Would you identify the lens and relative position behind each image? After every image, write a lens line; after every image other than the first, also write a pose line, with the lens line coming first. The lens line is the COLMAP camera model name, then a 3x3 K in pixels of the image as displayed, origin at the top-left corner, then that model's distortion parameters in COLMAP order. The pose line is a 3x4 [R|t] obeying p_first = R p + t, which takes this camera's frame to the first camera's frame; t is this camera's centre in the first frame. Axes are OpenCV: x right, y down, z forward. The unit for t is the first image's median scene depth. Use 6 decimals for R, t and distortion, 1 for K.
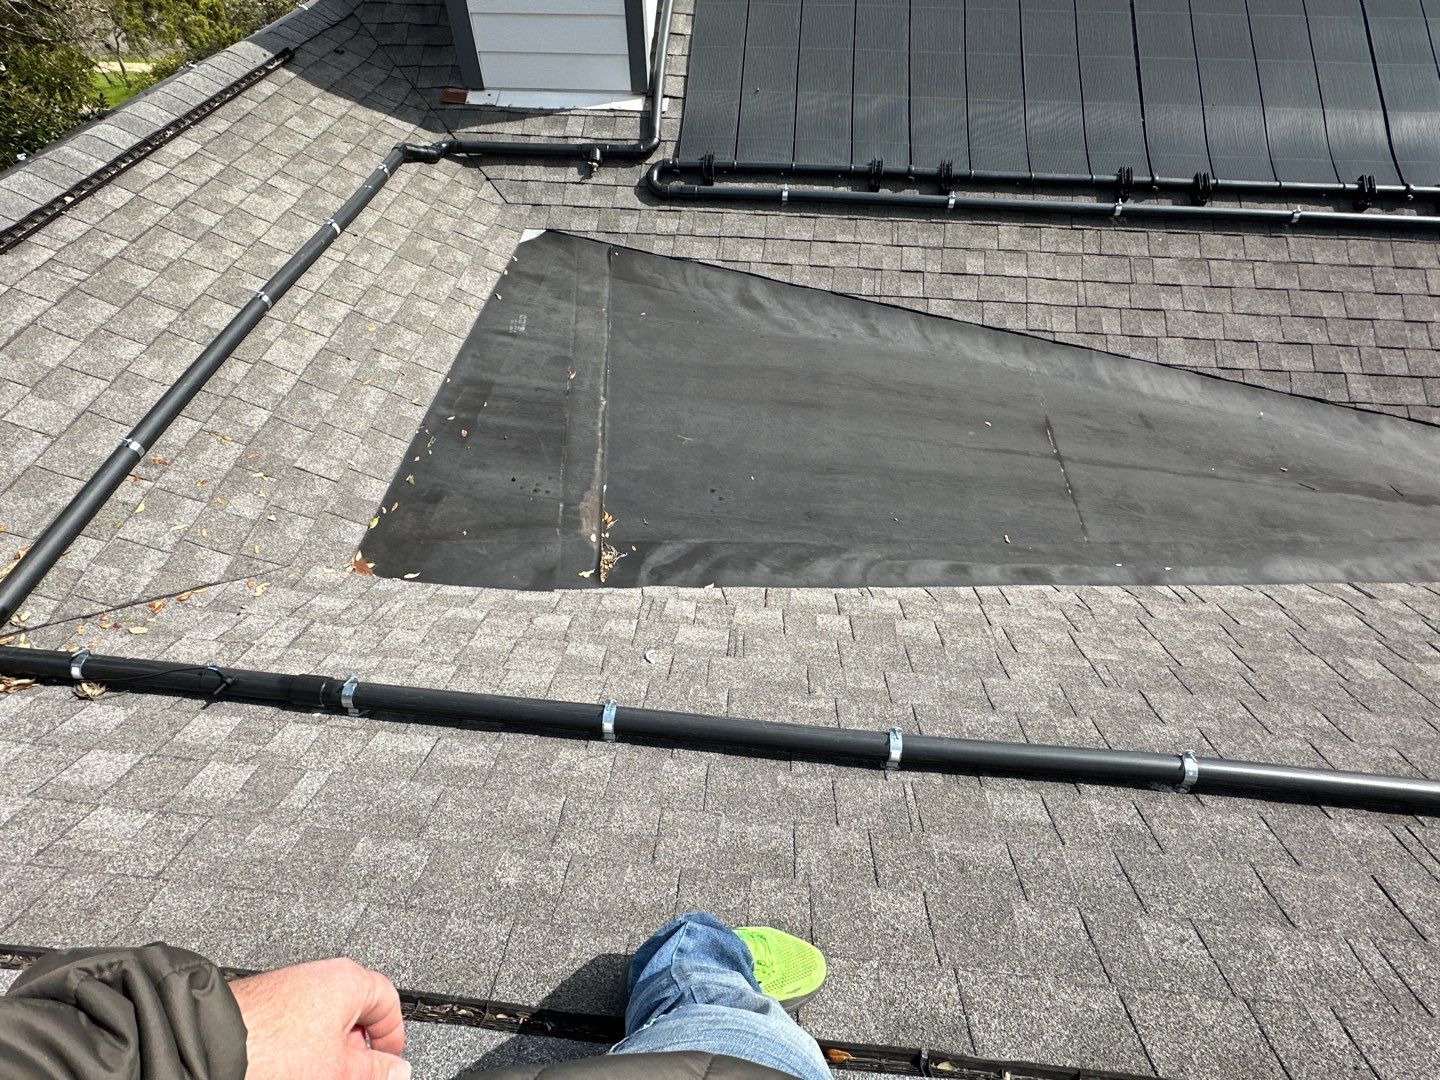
lens RADIAL K [[770.4, 0, 720.0], [0, 770.4, 540.0], [0, 0, 1]] dist [-0.000809, 0.000059]
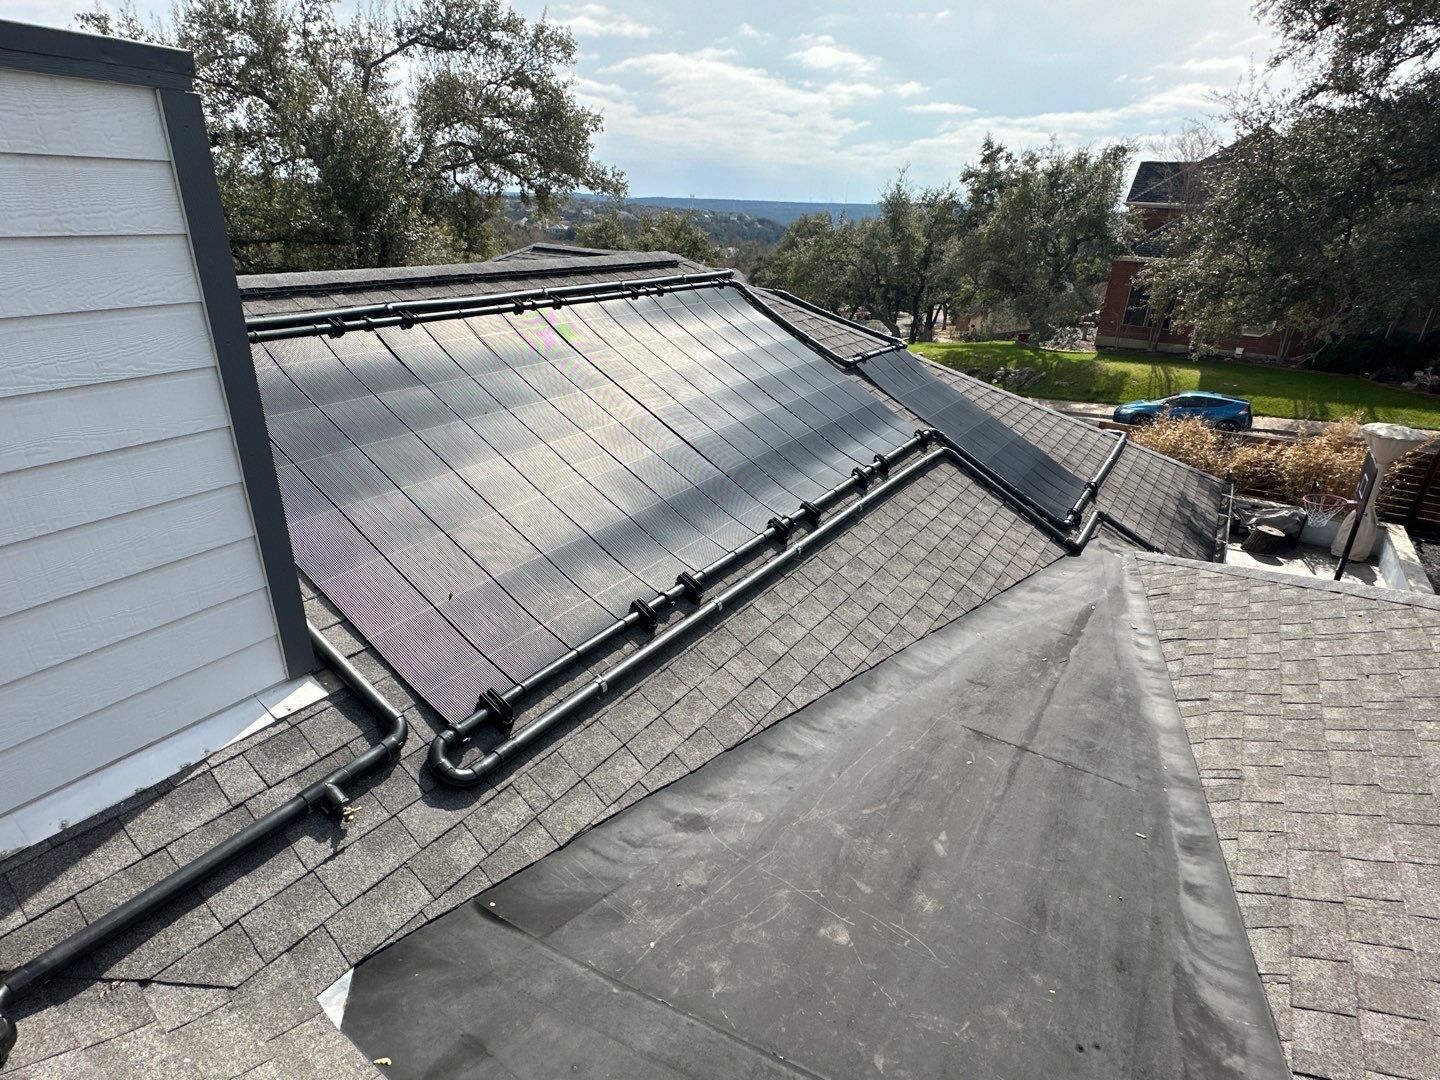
lens RADIAL K [[770.4, 0, 720.0], [0, 770.4, 540.0], [0, 0, 1]] dist [-0.000809, 0.000059]
pose [[0.468785, -0.344311, 0.813443, -0.434544], [0.621913, 0.782615, -0.027145, -0.460908], [-0.627267, 0.518616, 0.581010, 0.390130]]
